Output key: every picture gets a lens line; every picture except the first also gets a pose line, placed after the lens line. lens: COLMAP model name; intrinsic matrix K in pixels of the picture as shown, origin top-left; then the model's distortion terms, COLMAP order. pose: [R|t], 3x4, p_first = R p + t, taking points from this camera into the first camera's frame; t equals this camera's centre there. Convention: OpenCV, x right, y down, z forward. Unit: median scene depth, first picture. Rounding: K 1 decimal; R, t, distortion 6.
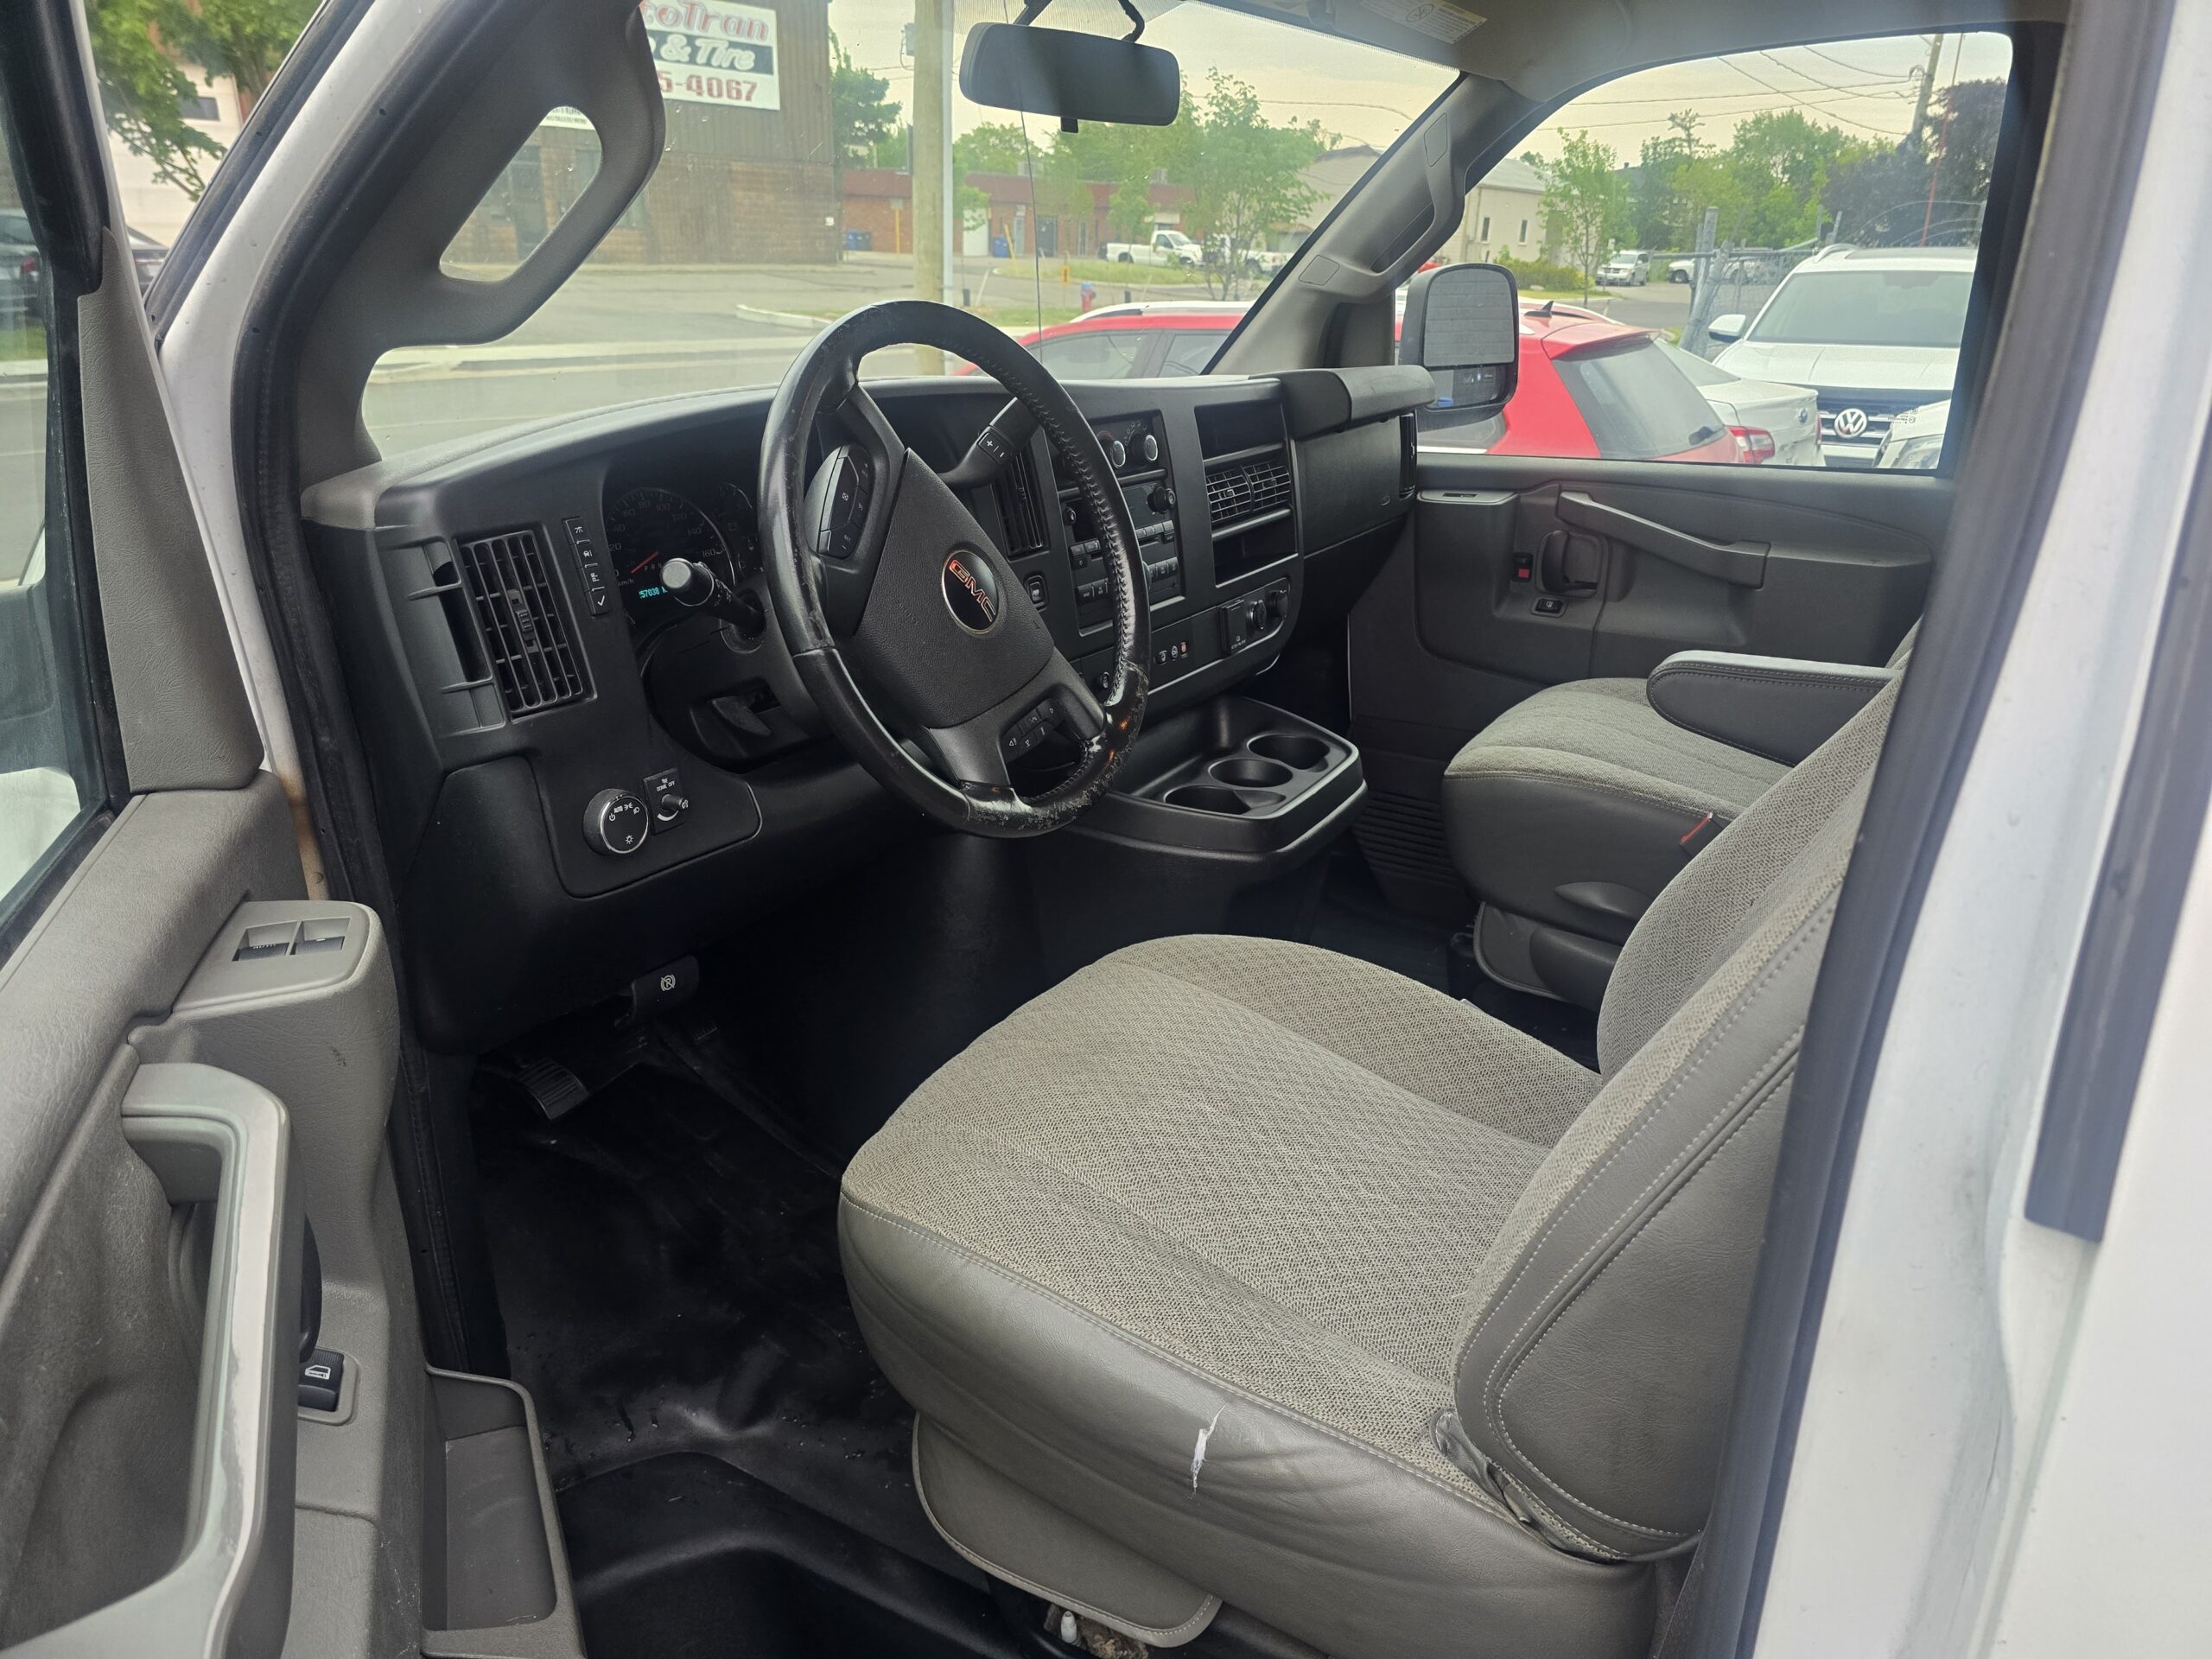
lens RADIAL K [[1471.3, 0, 1122.4], [0, 1471.3, 841.0], [0, 0, 1]] dist [0.049786, -0.048897]
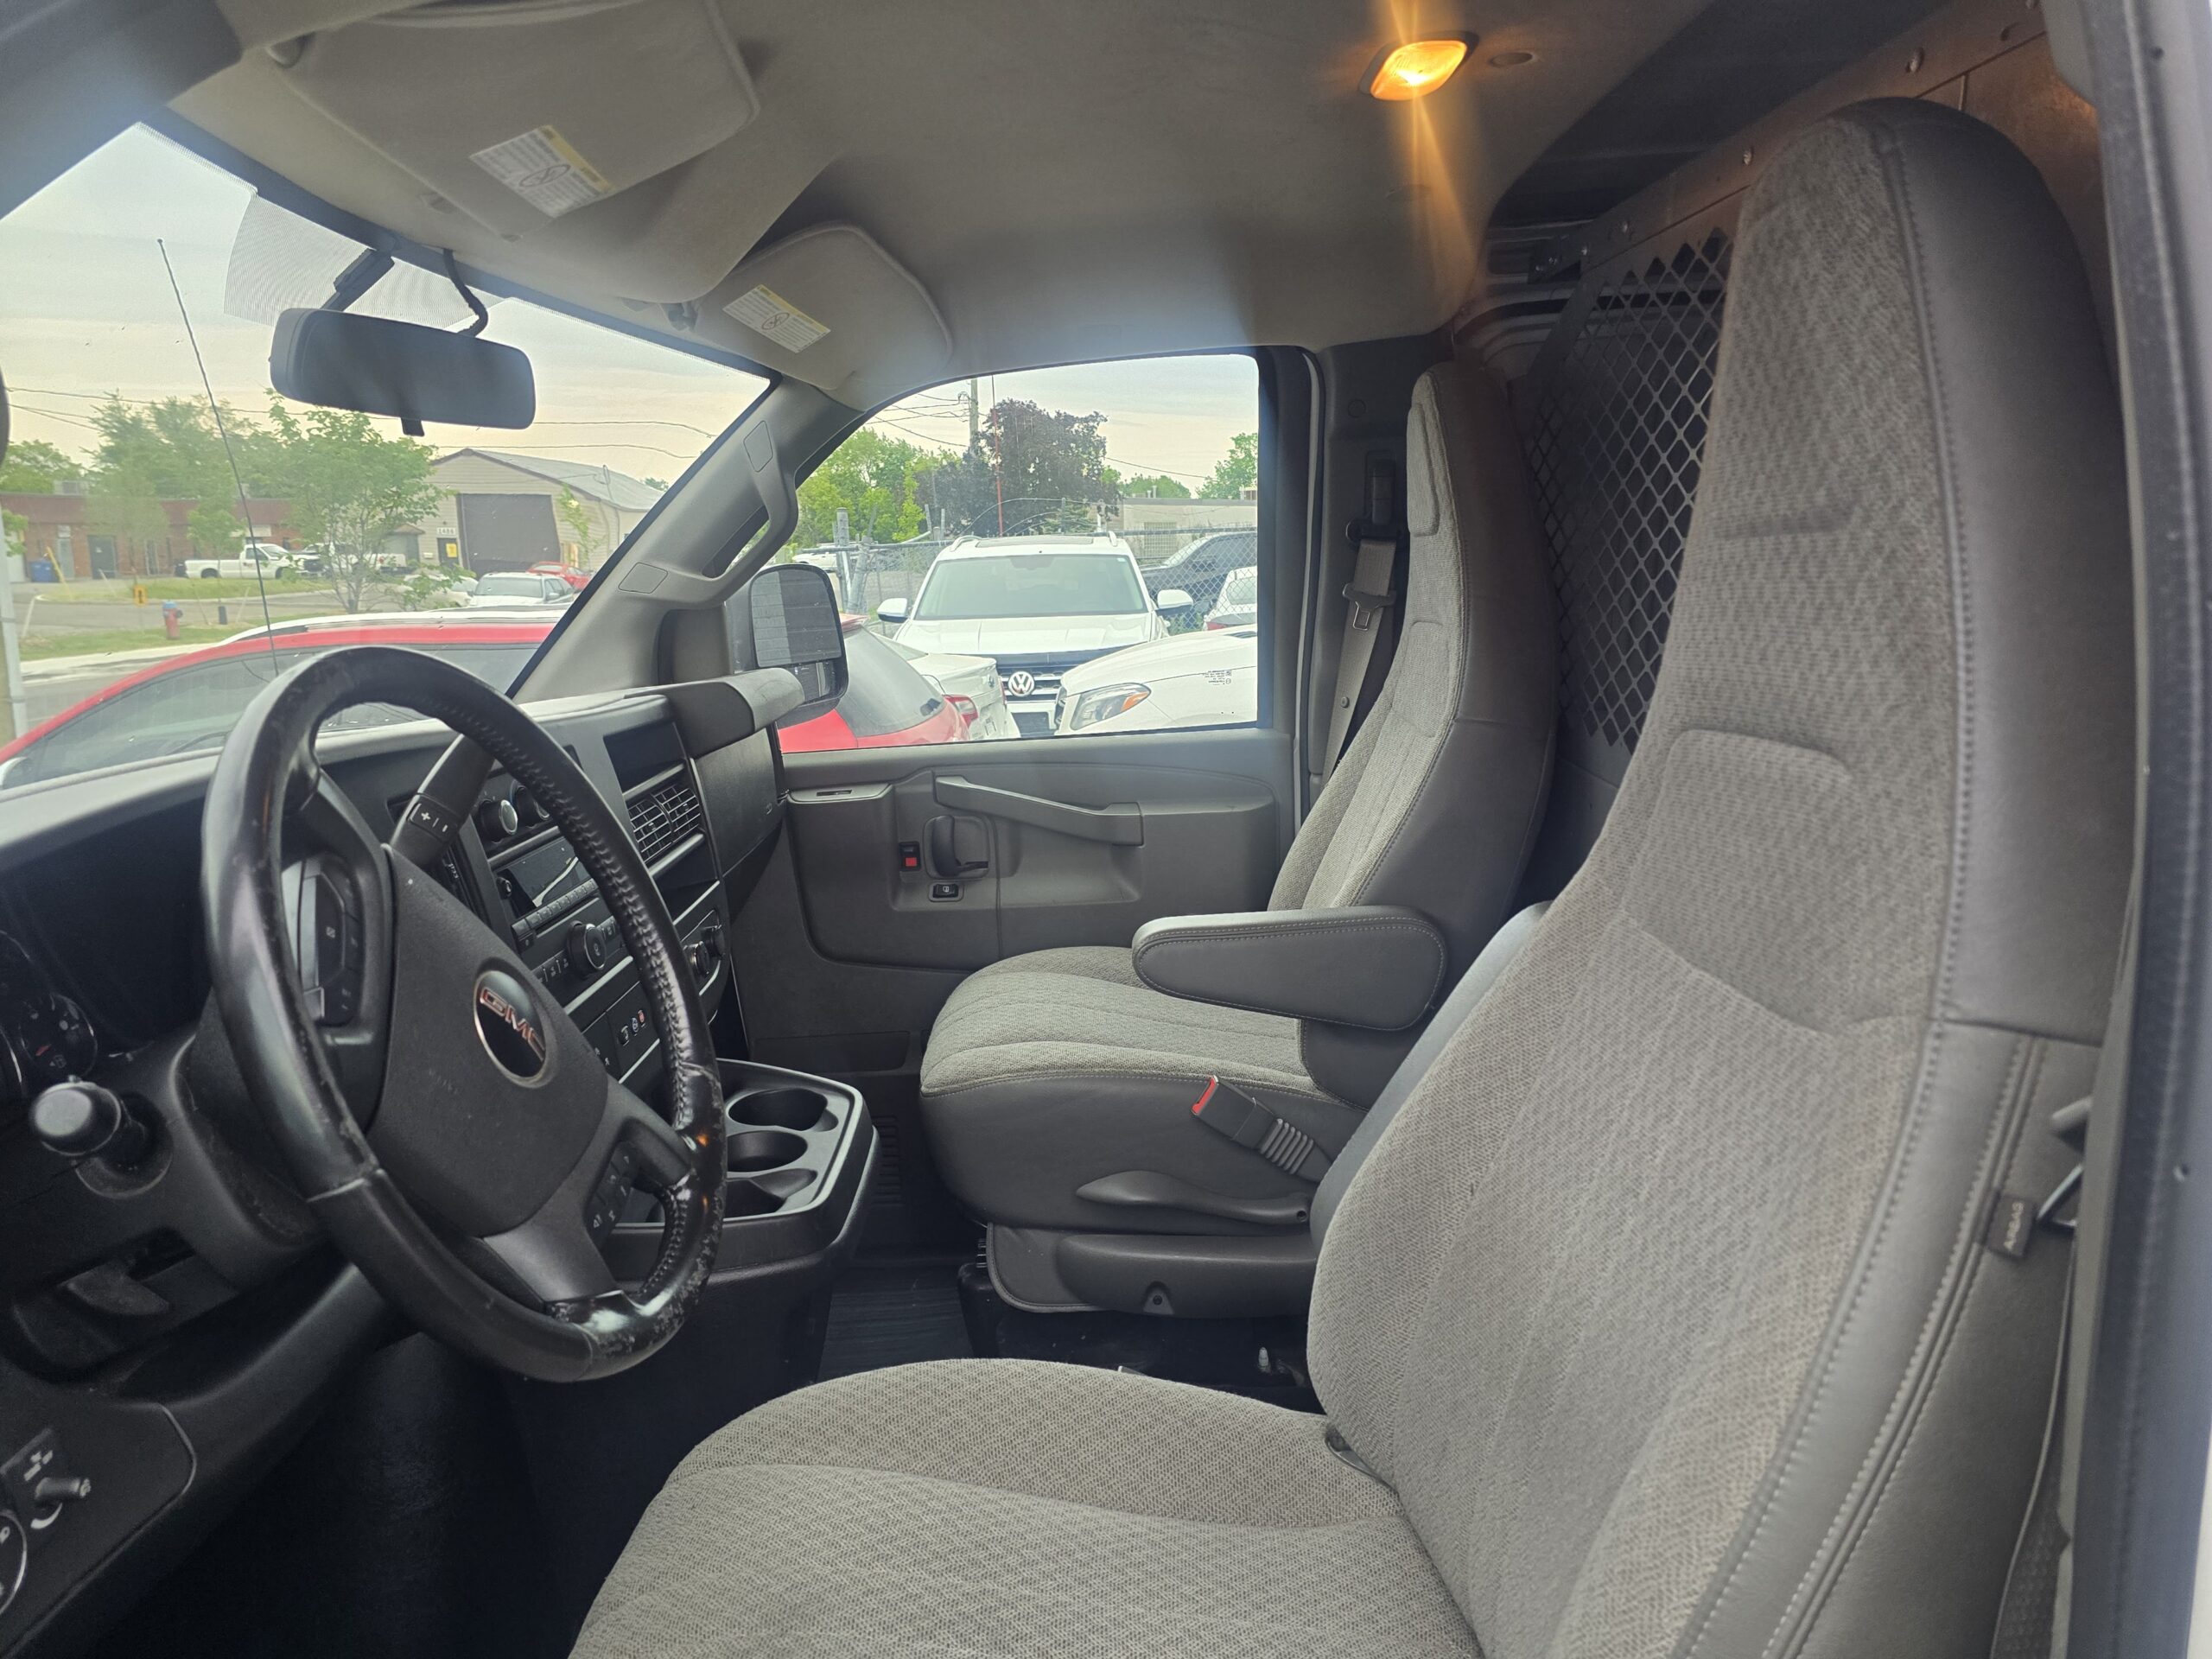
lens RADIAL K [[1479.9, 0, 1117.8], [0, 1479.9, 816.9], [0, 0, 1]] dist [0.059927, -0.062093]
pose [[0.859195, -0.132444, 0.494209, -0.108912], [0.228578, 0.963527, -0.139171, -0.056333], [-0.457751, 0.232540, 0.858131, 0.131037]]
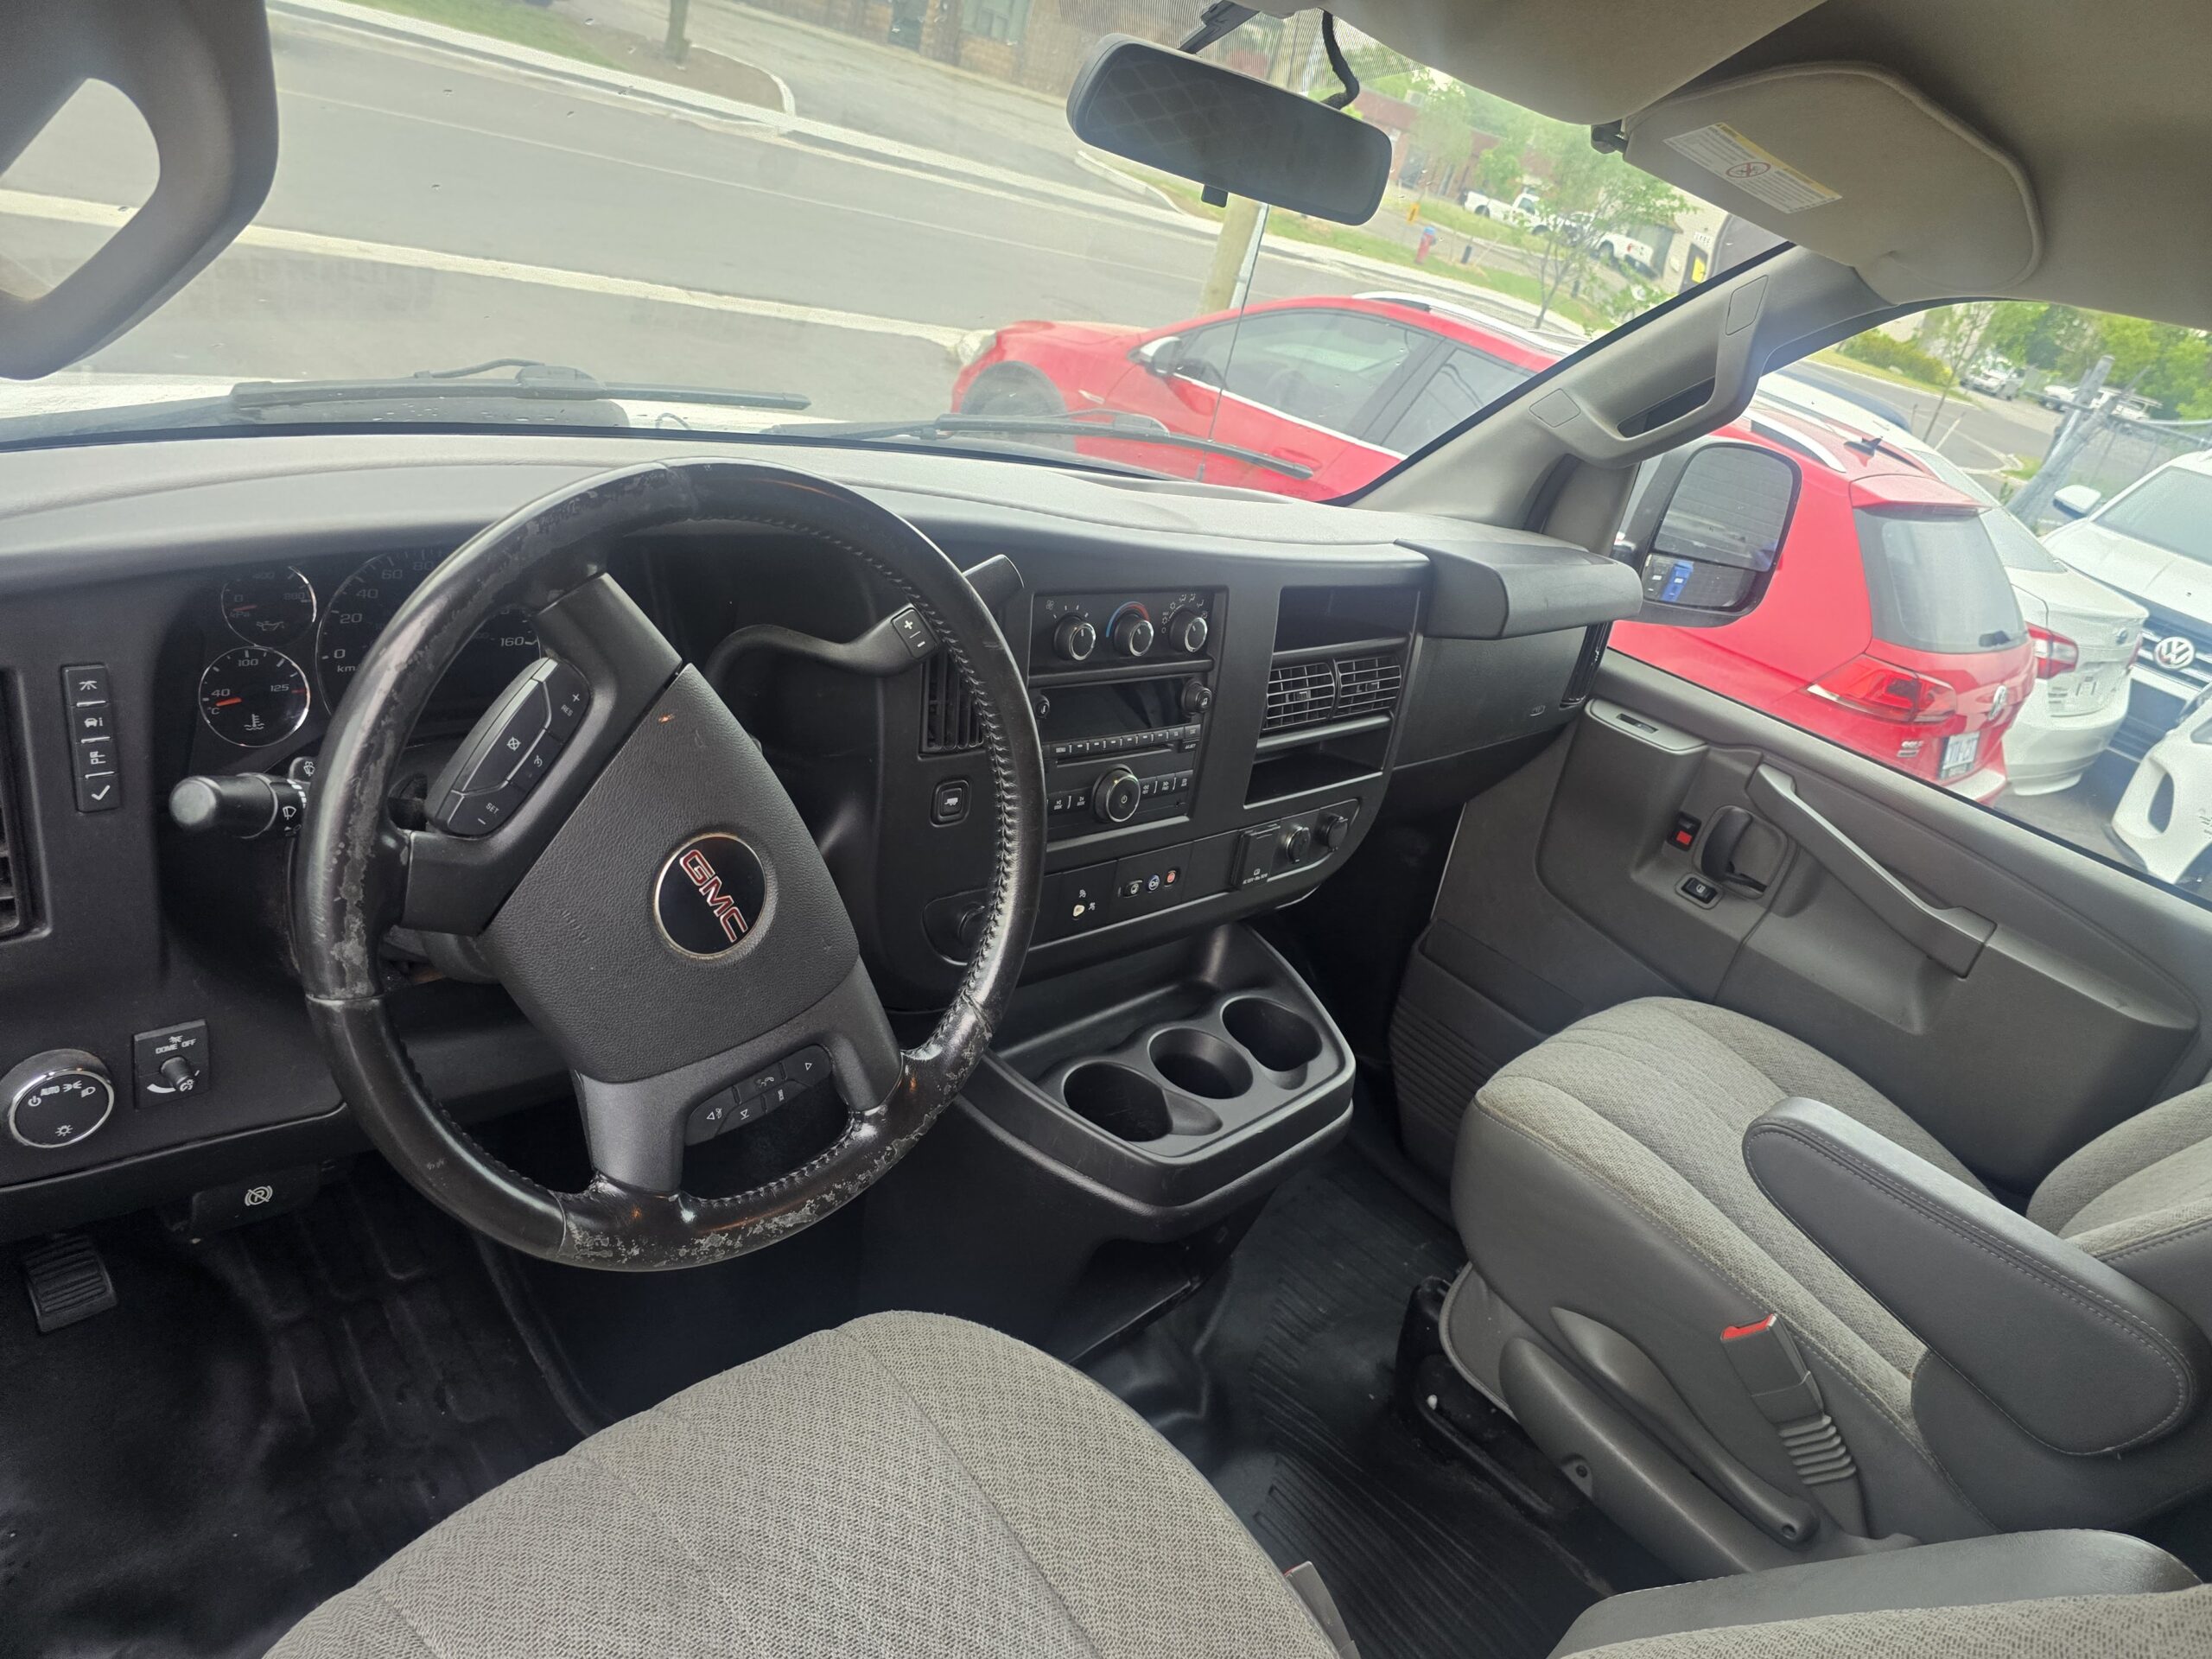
lens RADIAL K [[1508.7, 0, 1119.2], [0, 1508.7, 827.9], [0, 0, 1]] dist [0.050590, -0.053676]
pose [[0.942559, 0.322221, -0.088072, 0.067712], [-0.318933, 0.946482, 0.049541, -0.163759], [0.099322, -0.018606, 0.994881, 0.190766]]
